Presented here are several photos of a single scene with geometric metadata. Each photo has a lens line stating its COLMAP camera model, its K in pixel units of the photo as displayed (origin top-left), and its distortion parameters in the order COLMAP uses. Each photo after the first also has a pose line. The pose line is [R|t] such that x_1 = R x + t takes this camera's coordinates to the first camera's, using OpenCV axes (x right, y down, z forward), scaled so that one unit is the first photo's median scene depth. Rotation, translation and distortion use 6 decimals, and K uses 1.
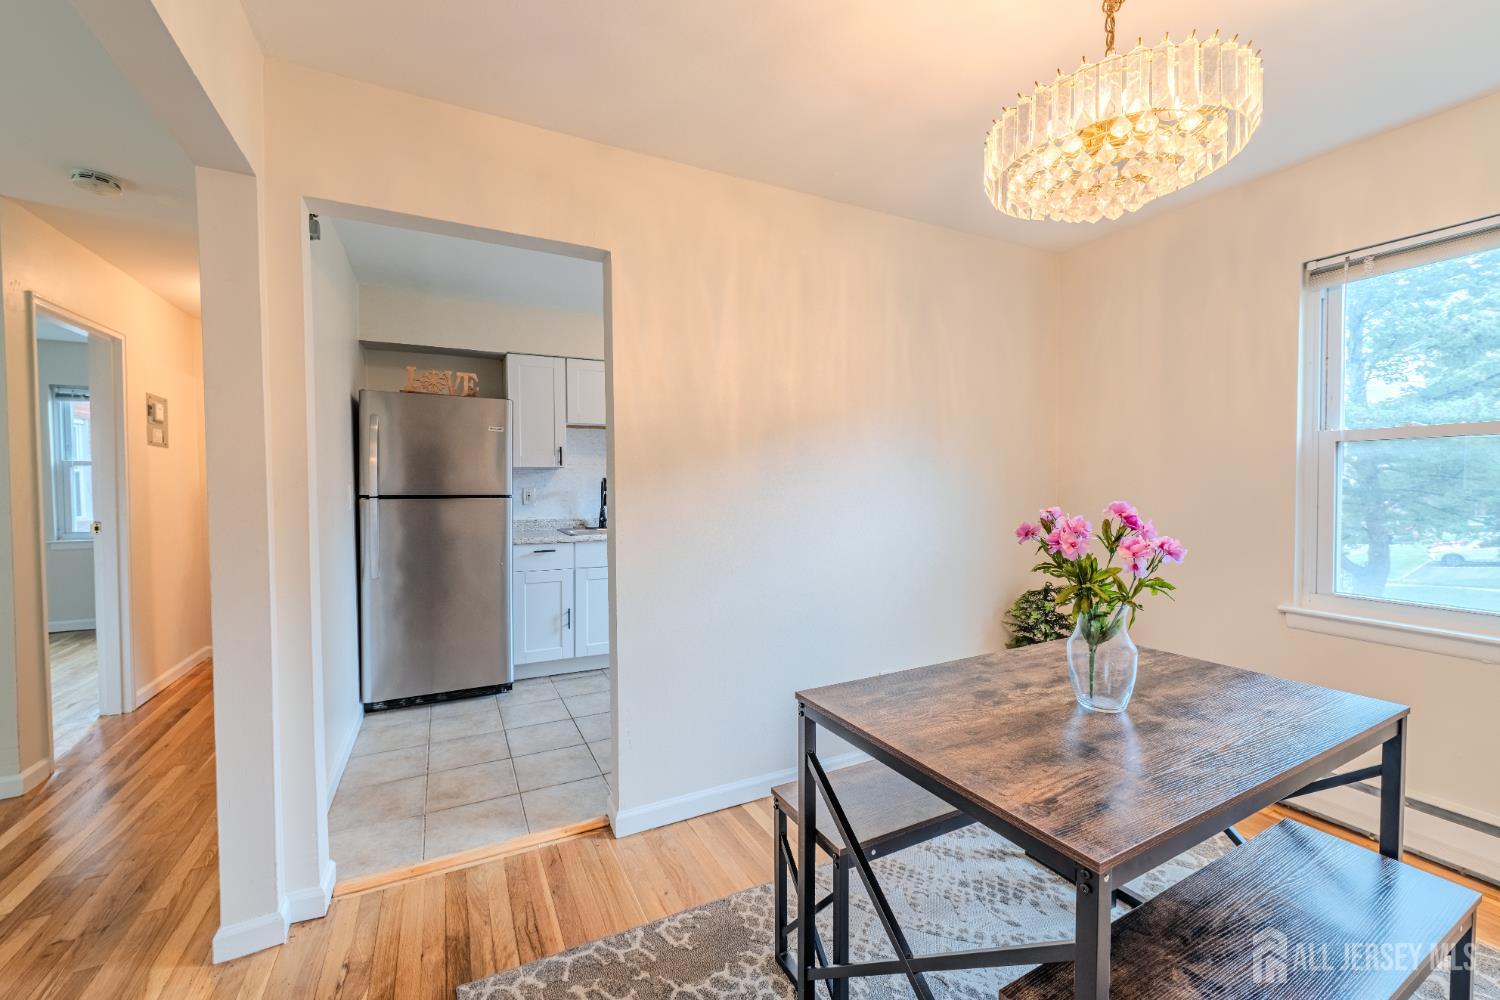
lens RADIAL K [[597.2, 0, 750.0], [0, 597.2, 500.0], [0, 0, 1]] dist [0.001011, 0.000154]
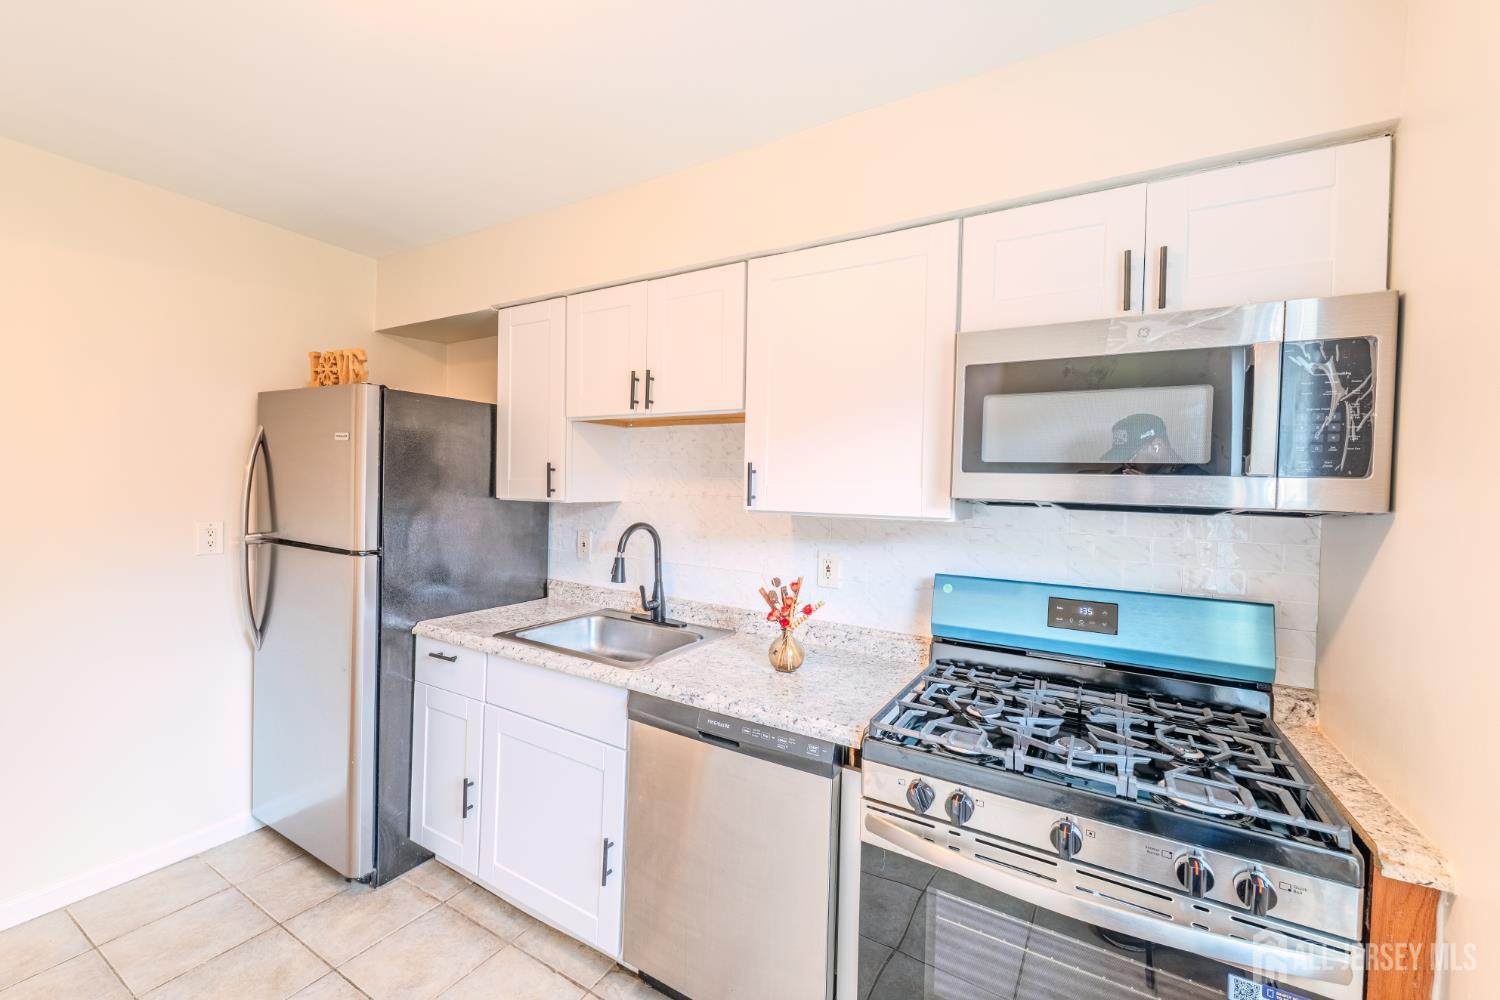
lens RADIAL K [[599.2, 0, 741.7], [0, 599.2, 495.5], [0, 0, 1]] dist [0.000153, -0.000039]
pose [[0.534665, 0.028058, -0.844598, 0.247073], [-0.049781, 0.998759, 0.001665, -0.072168], [0.843597, 0.041155, 0.535398, 0.897047]]
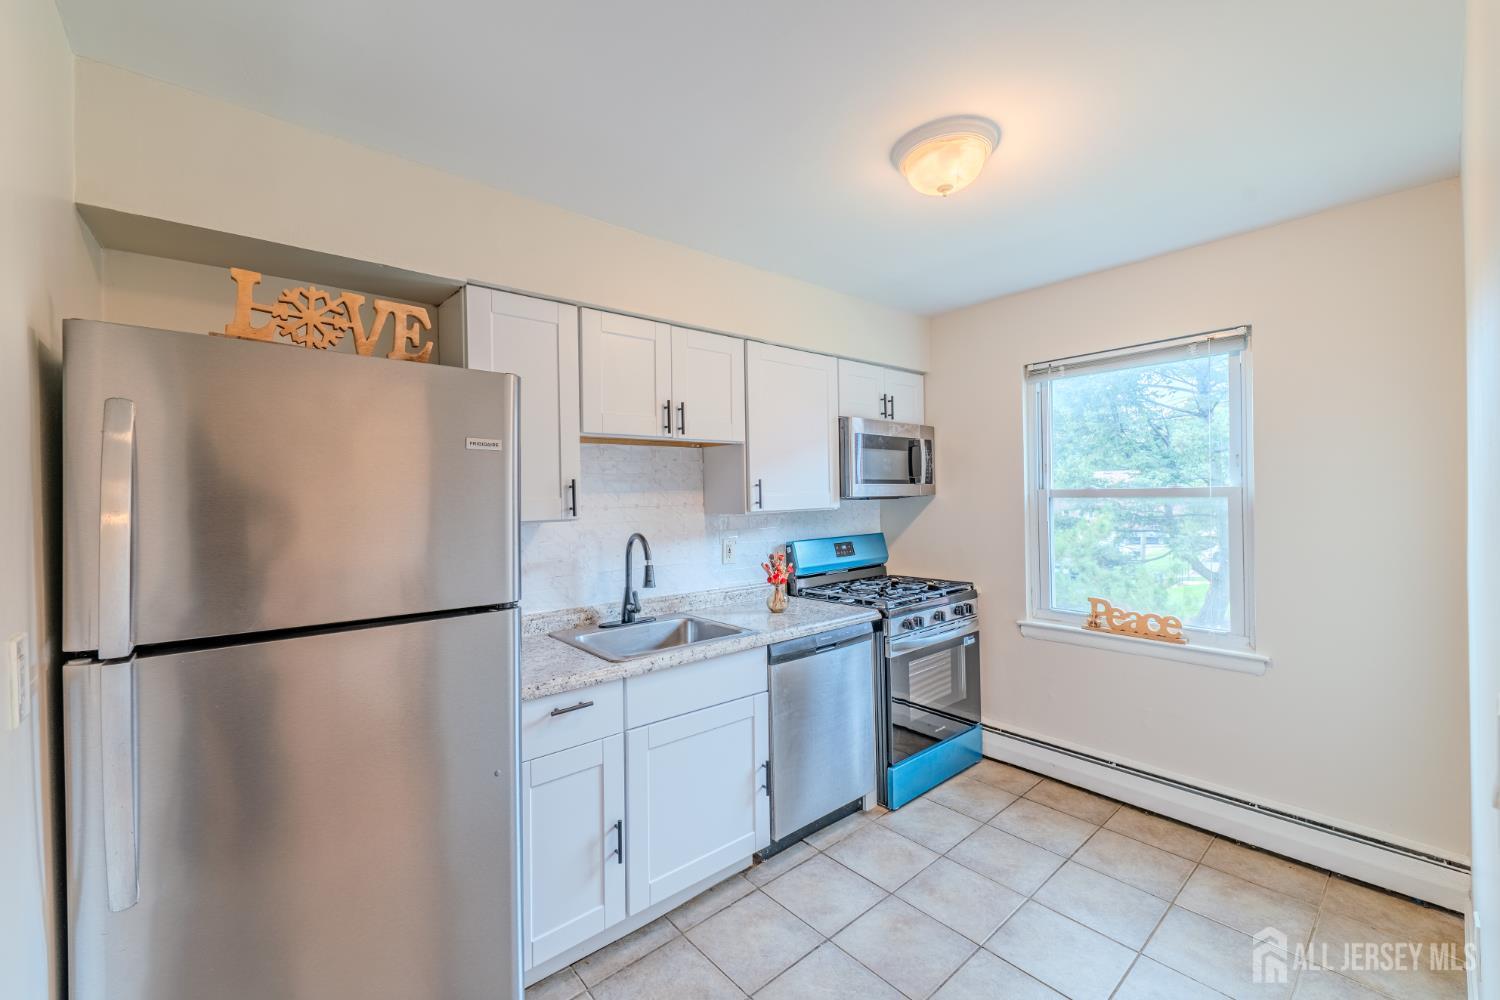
lens RADIAL K [[599.2, 0, 741.7], [0, 599.2, 495.5], [0, 0, 1]] dist [0.000153, -0.000039]
pose [[0.973459, -0.017690, 0.228176, -0.305673], [0.024665, 0.999311, -0.027750, -0.060204], [-0.227528, 0.032642, 0.973224, 0.495575]]
